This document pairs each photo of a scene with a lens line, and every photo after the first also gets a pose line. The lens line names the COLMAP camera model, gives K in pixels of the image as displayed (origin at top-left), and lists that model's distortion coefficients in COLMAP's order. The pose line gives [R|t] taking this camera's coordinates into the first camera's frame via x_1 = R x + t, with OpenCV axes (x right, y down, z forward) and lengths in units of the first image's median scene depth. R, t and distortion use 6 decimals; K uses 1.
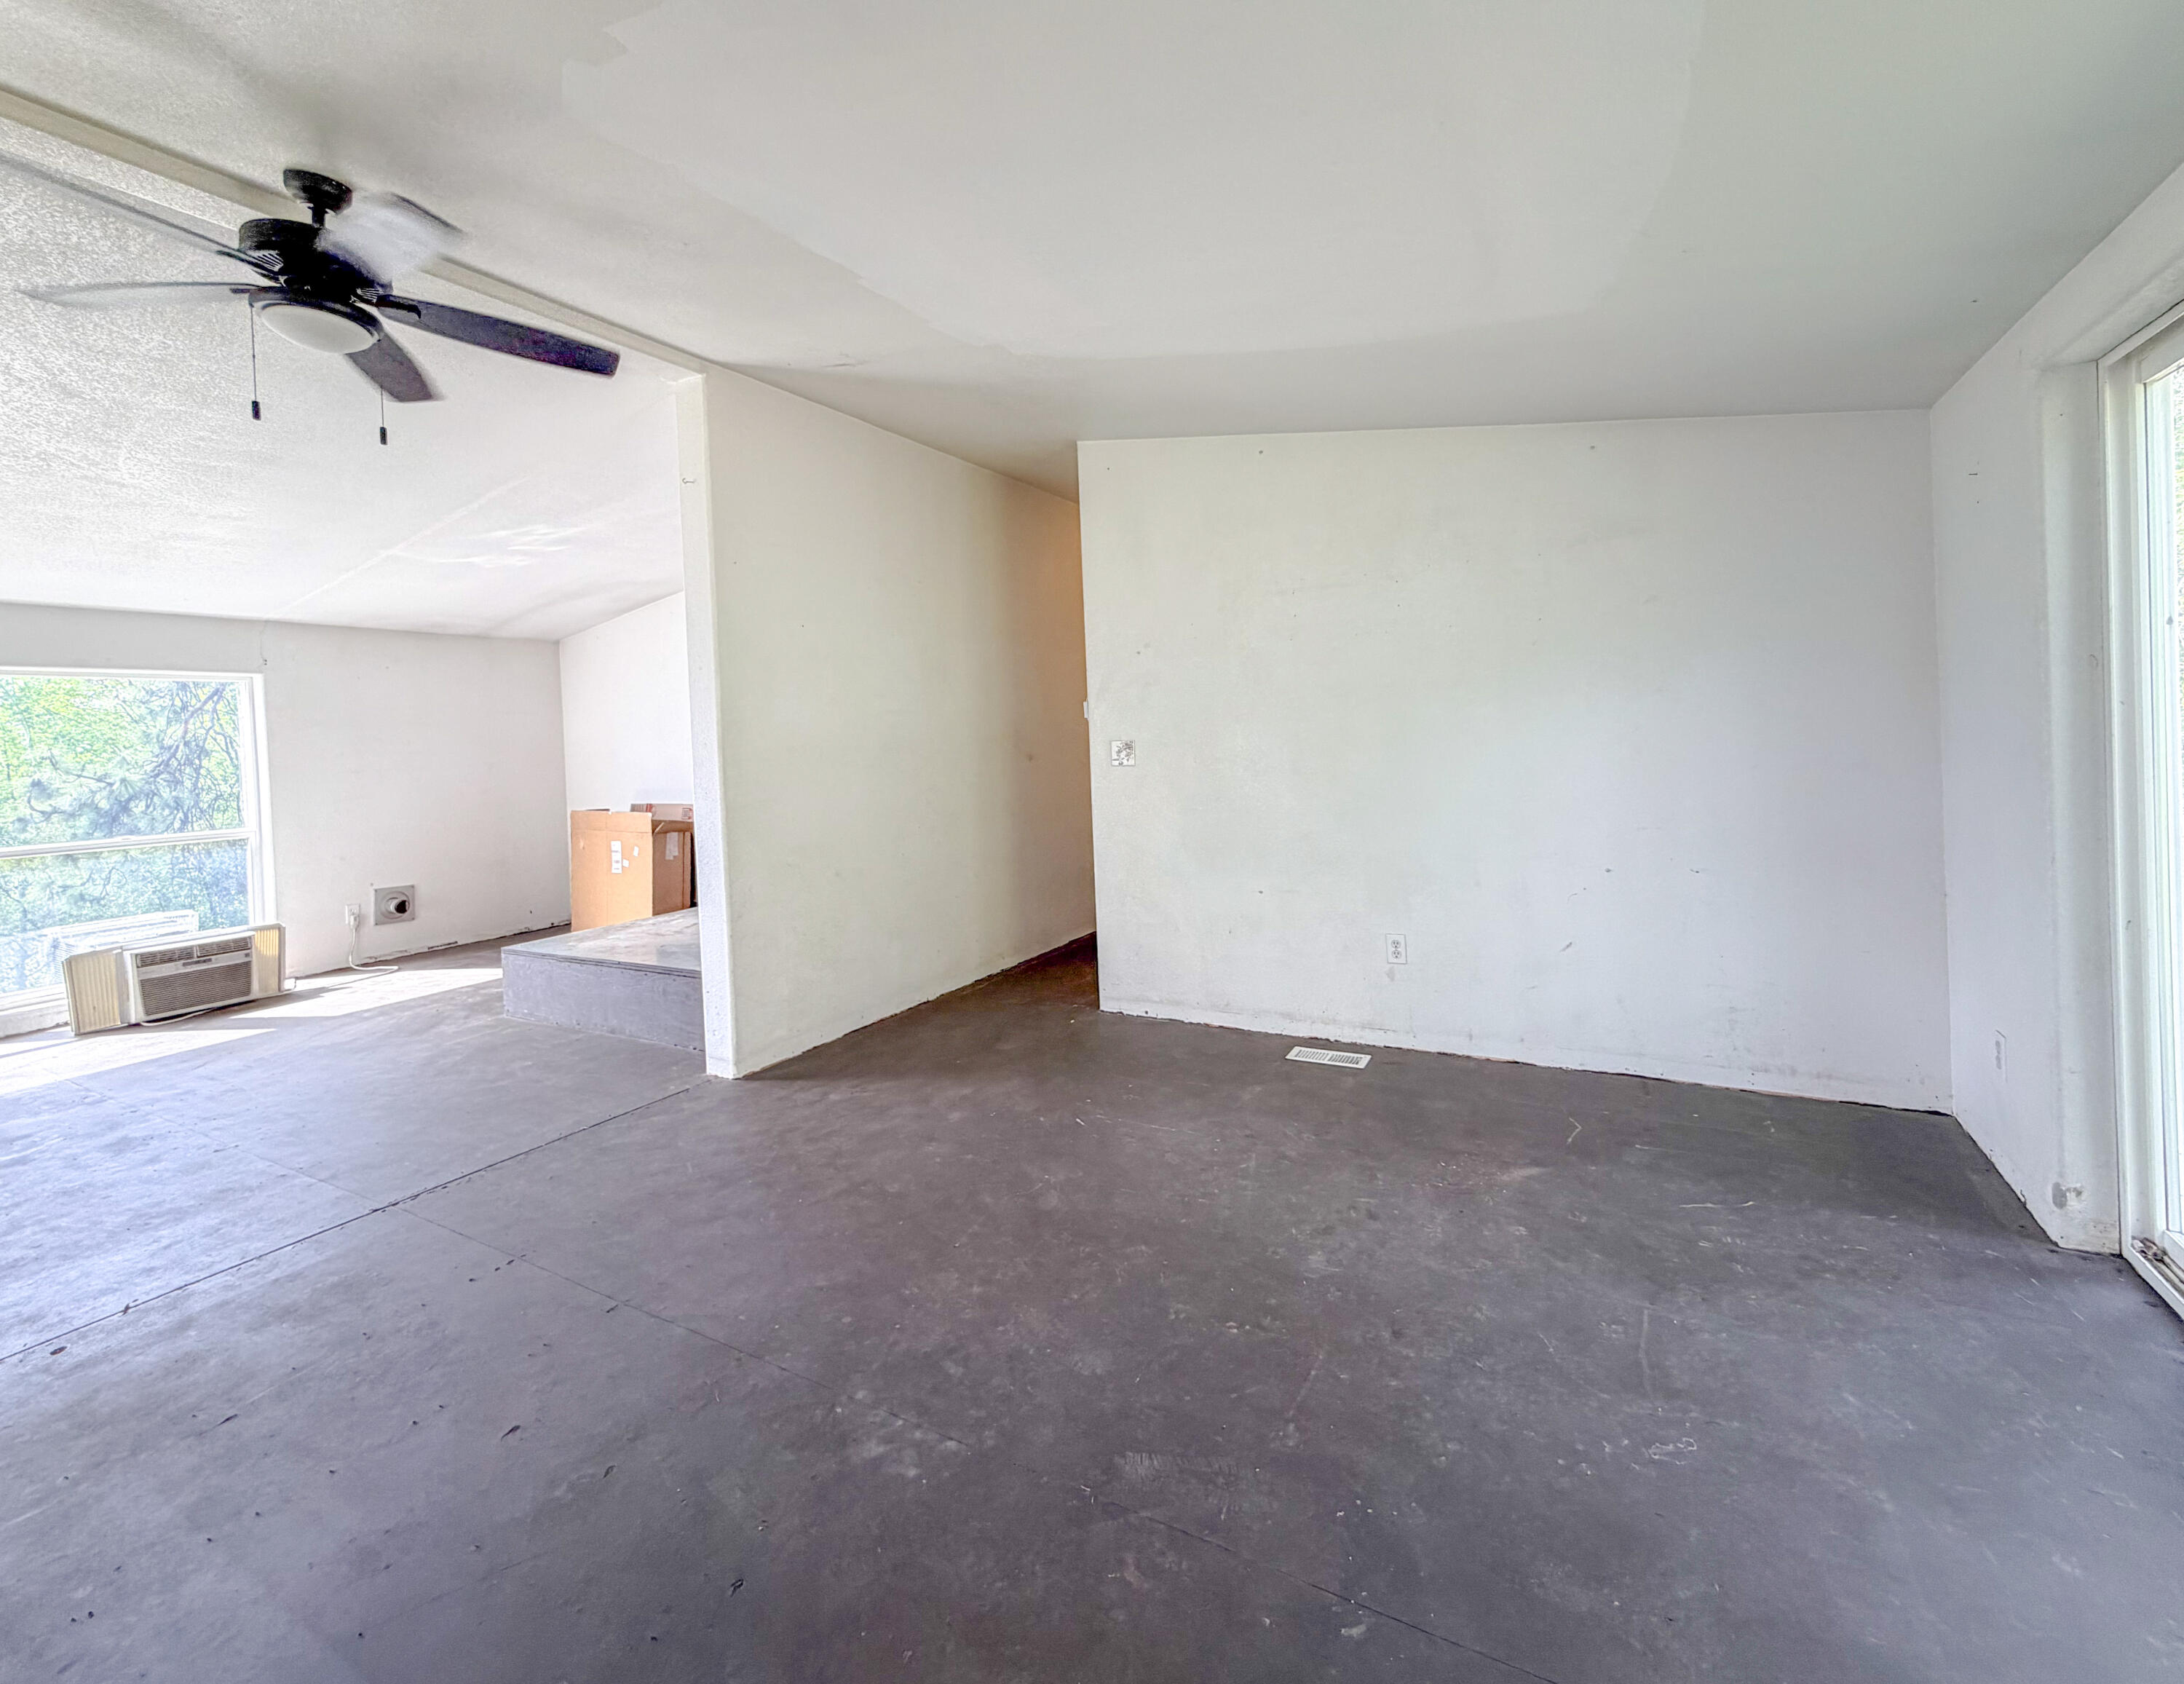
lens RADIAL K [[943.5, 0, 1094.4], [0, 943.5, 745.9], [0, 0, 1]] dist [0.011889, -0.000079]
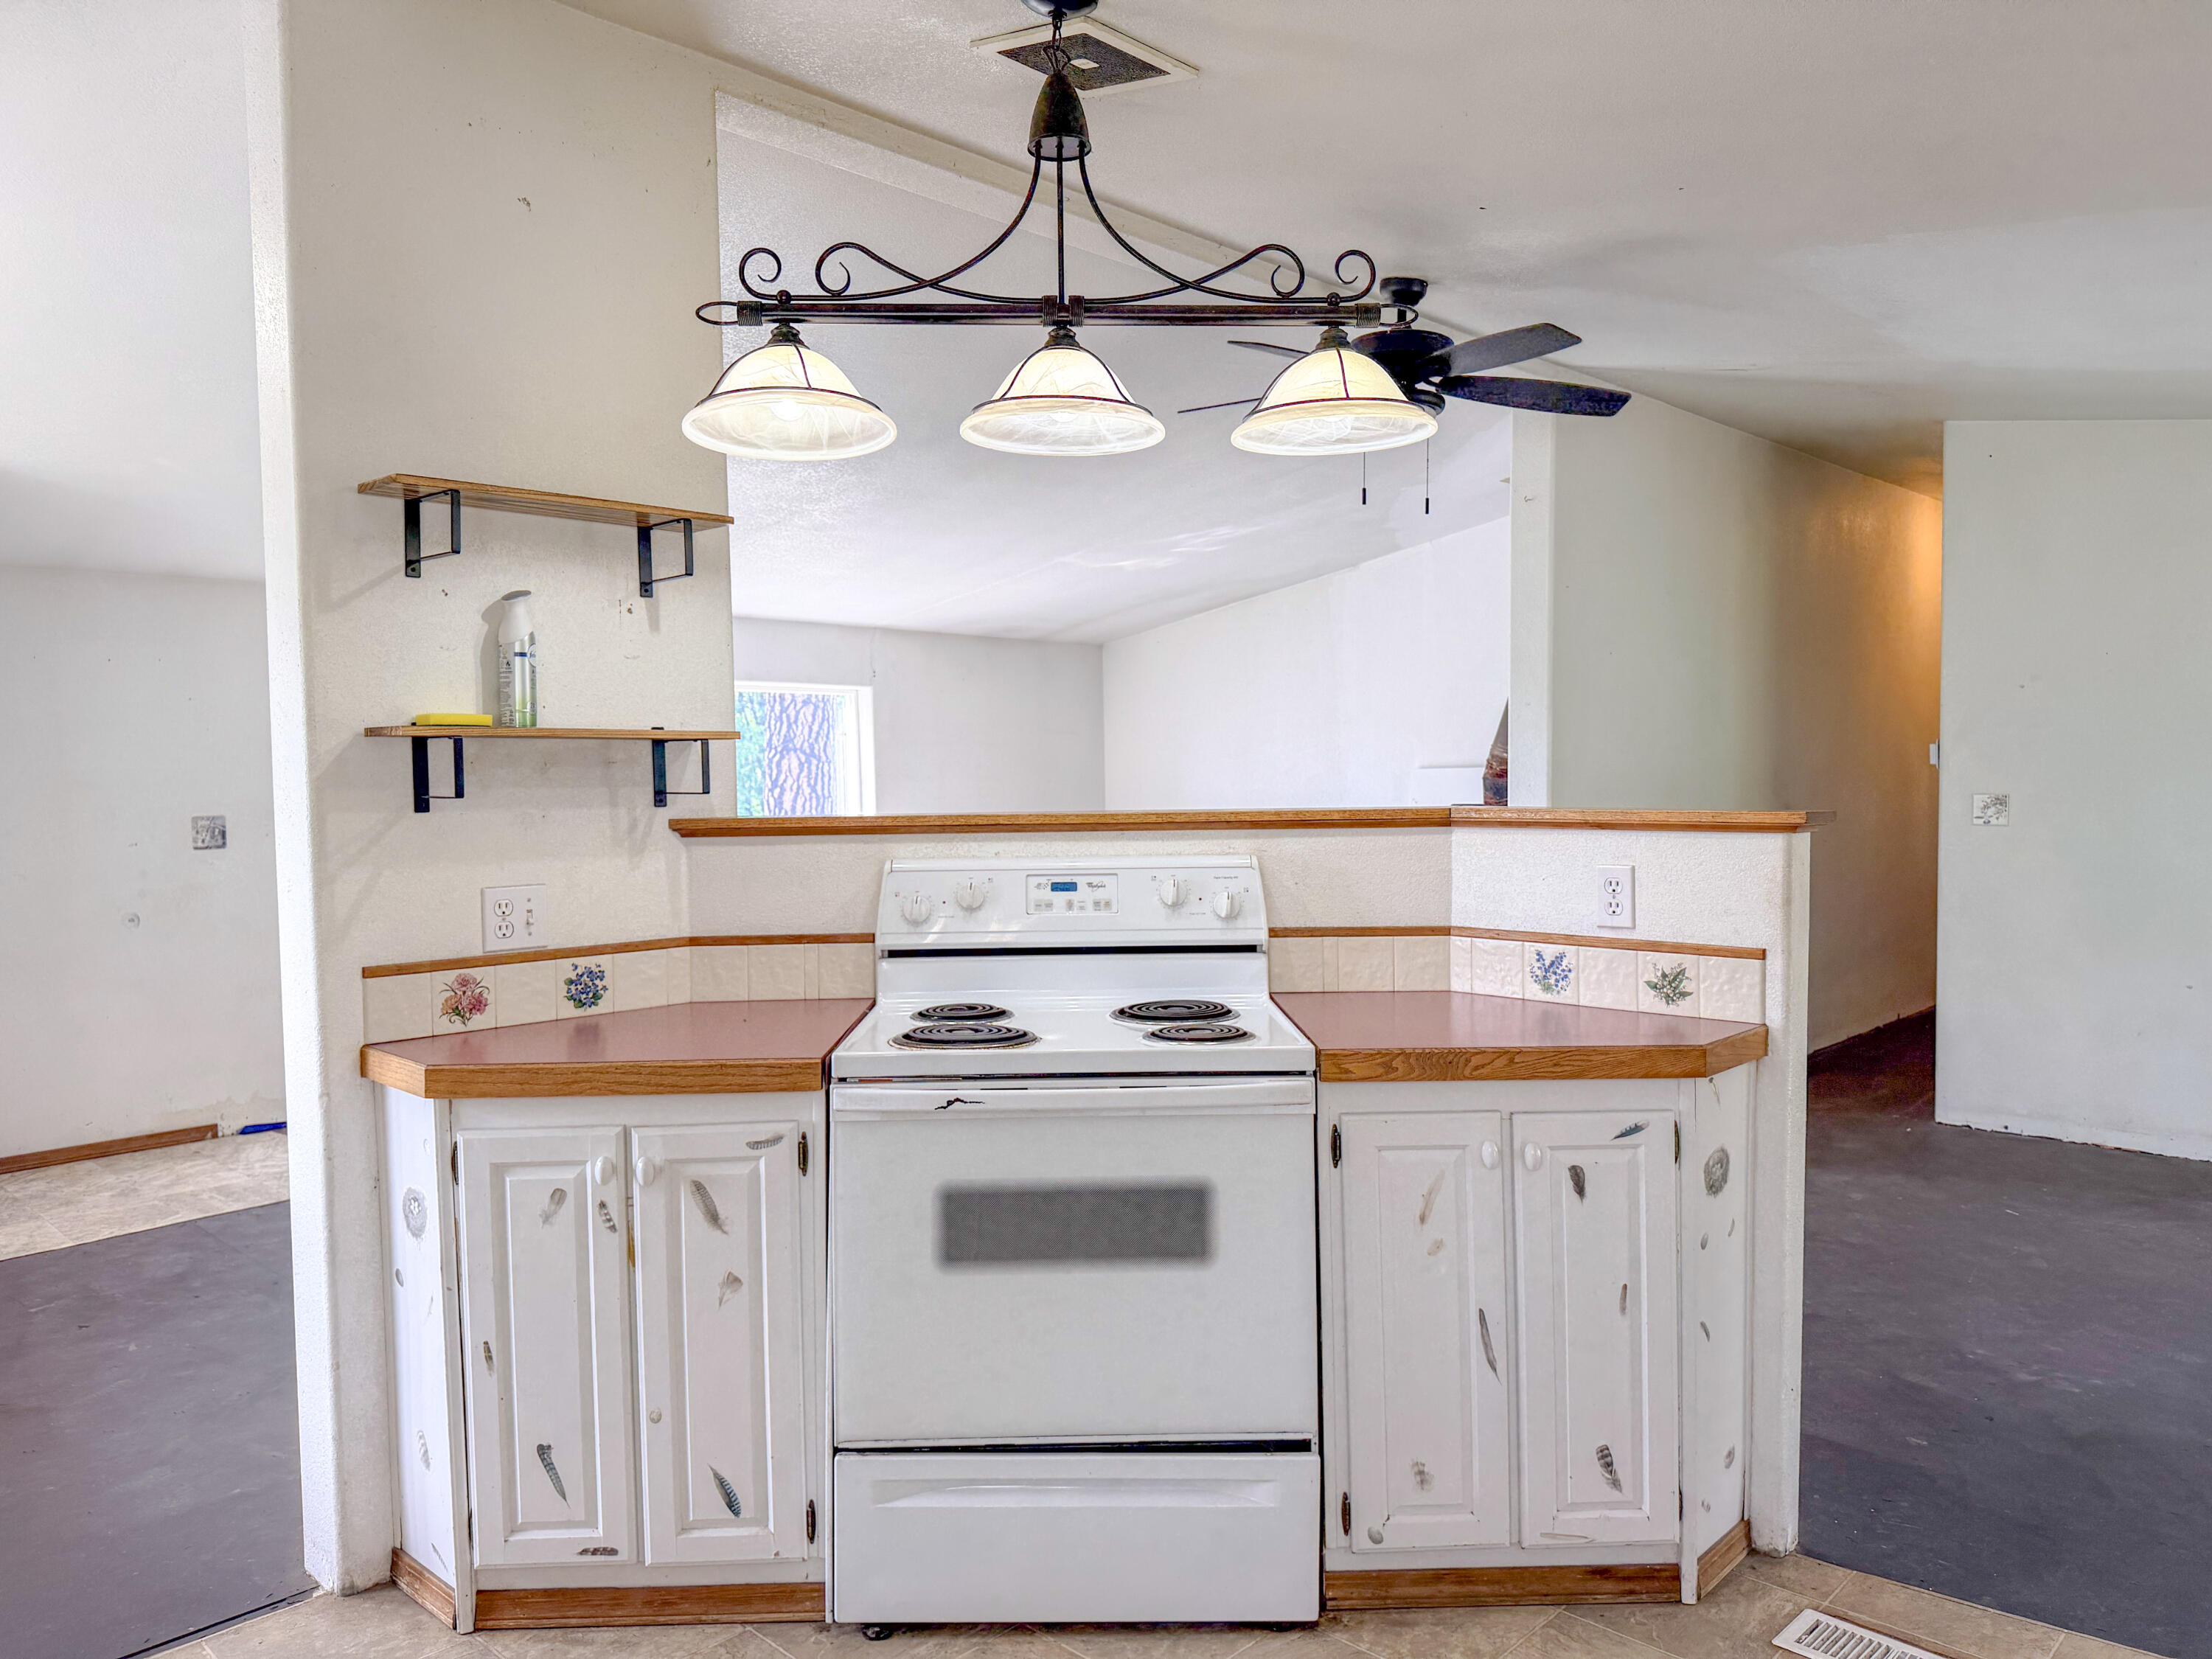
lens RADIAL K [[1553.8, 0, 1123.9], [0, 1553.8, 841.2], [0, 0, 1]] dist [0.049609, -0.067907]
pose [[0.969051, 0.039489, -0.243683, -0.296365], [-0.029887, 0.998629, 0.042977, -0.000456], [0.245046, -0.034364, 0.968902, -0.403070]]
